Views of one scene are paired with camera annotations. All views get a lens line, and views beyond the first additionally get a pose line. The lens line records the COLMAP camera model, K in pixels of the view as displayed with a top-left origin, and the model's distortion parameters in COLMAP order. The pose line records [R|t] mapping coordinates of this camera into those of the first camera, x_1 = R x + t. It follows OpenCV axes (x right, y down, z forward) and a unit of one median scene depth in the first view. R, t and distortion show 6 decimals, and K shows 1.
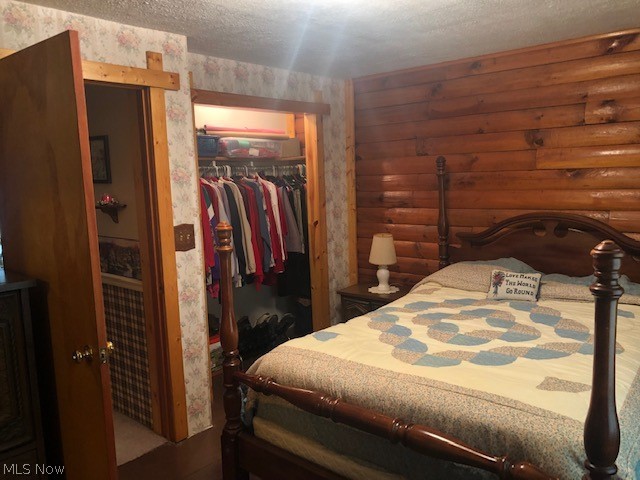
lens RADIAL K [[523.4, 0, 320.0], [0, 523.4, 240.0], [0, 0, 1]] dist [-0.001528, 0.002414]
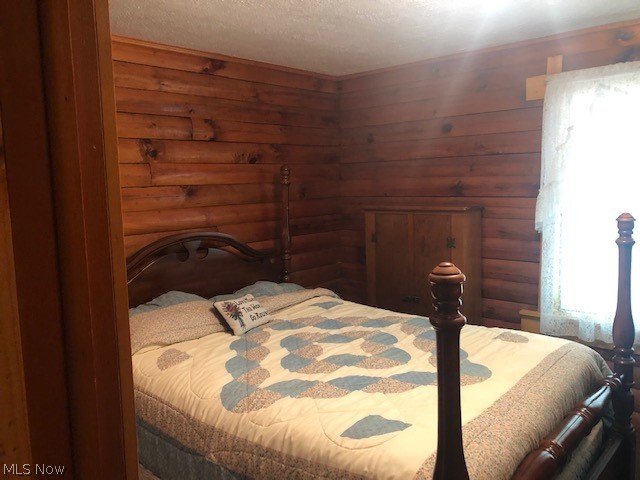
lens RADIAL K [[523.4, 0, 320.0], [0, 523.4, 240.0], [0, 0, 1]] dist [-0.001528, 0.002414]
pose [[0.029226, -0.097150, 0.994841, -0.603216], [0.149133, 0.984550, 0.091763, -0.116567], [-0.988385, 0.145682, 0.043263, 0.958733]]
